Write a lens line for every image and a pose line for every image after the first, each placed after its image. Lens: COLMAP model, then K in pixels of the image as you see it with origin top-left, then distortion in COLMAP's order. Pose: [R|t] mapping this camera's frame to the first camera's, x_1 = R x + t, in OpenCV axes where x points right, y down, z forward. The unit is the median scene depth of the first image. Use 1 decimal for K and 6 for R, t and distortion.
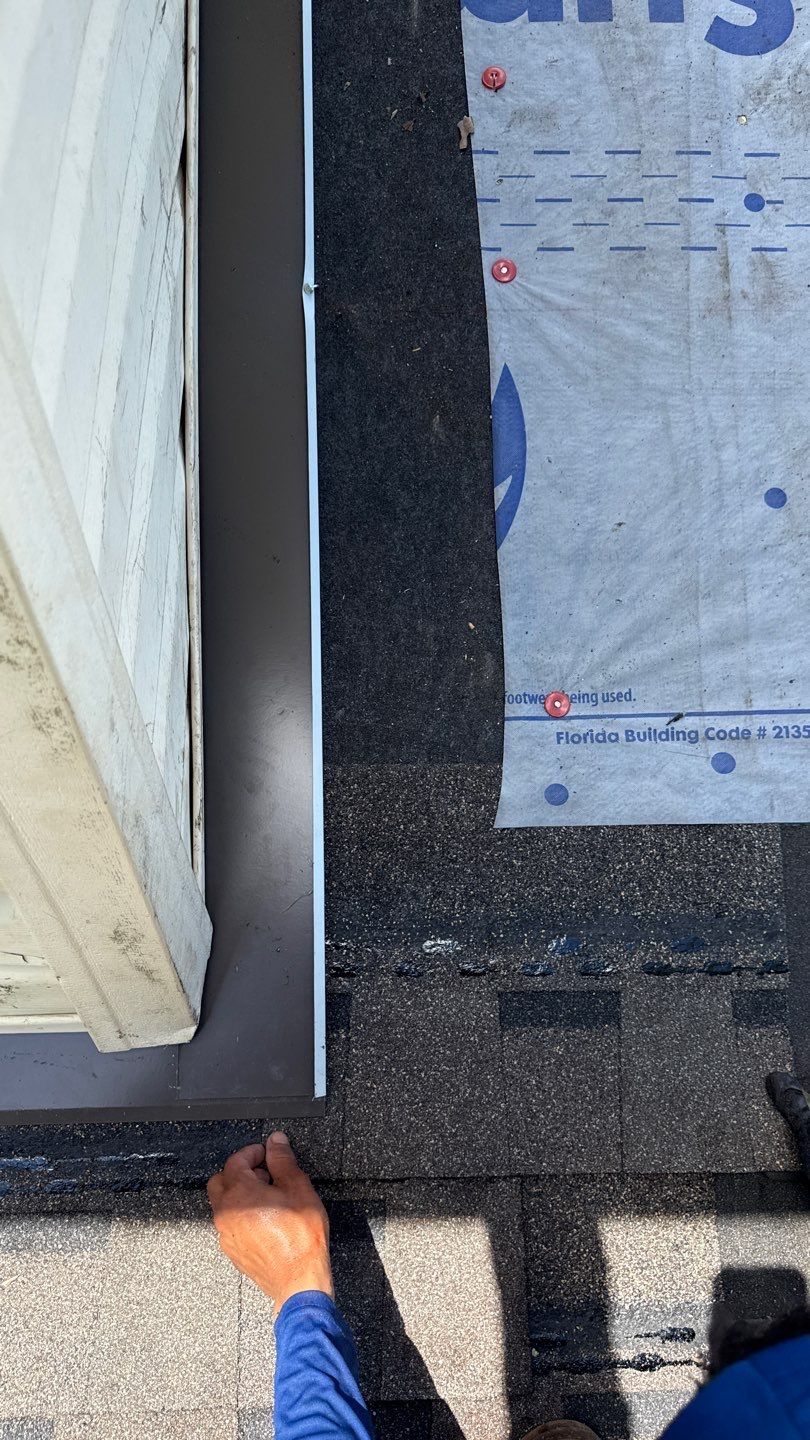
lens RADIAL K [[1037.6, 0, 405.0], [0, 1037.6, 720.0], [0, 0, 1]] dist [0.002930, 0.000399]
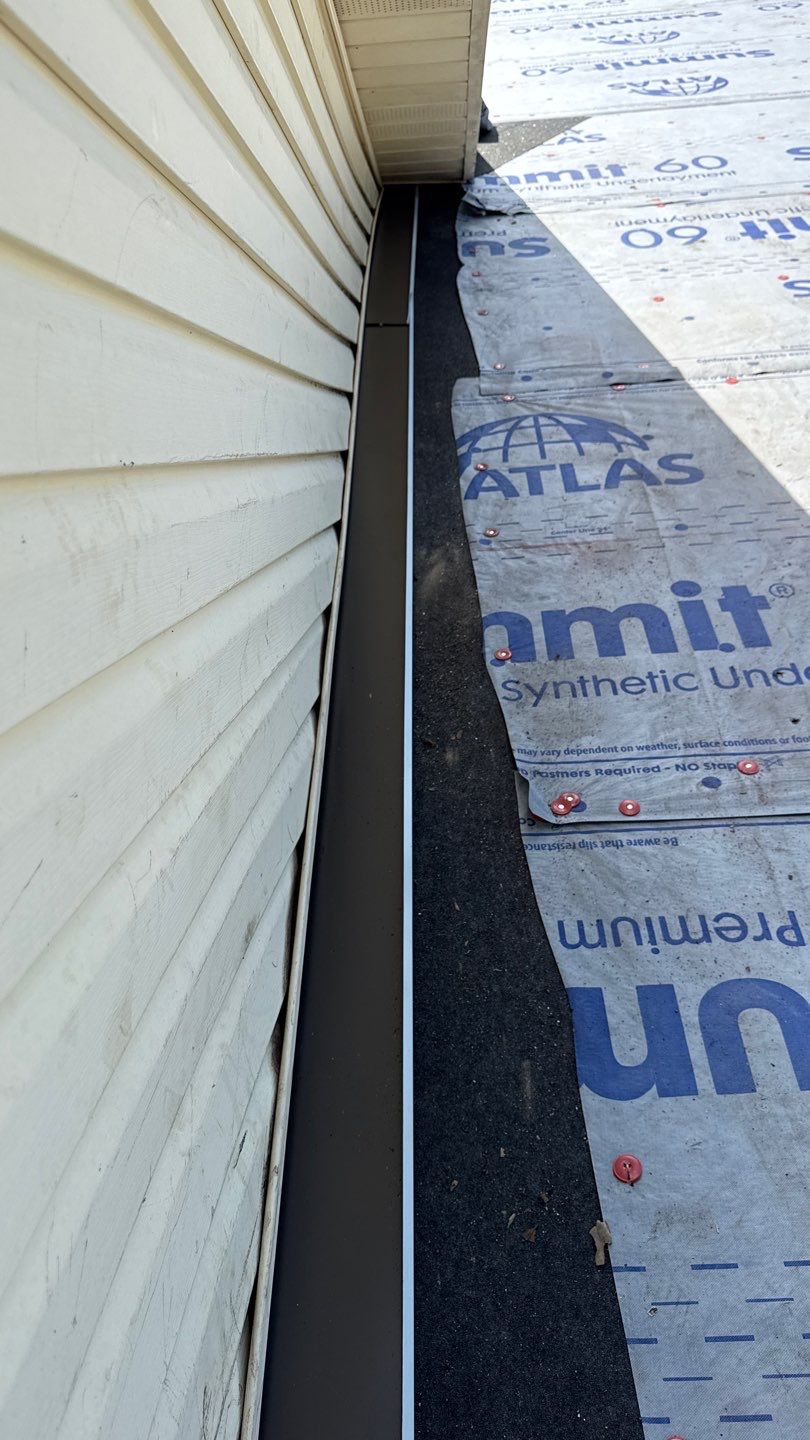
lens RADIAL K [[1037.6, 0, 405.0], [0, 1037.6, 720.0], [0, 0, 1]] dist [0.002930, 0.000399]
pose [[0.991357, -0.080031, -0.103958, 0.023461], [-0.008407, 0.752006, -0.659103, -0.336177], [0.130926, 0.654280, 0.744833, 0.110040]]
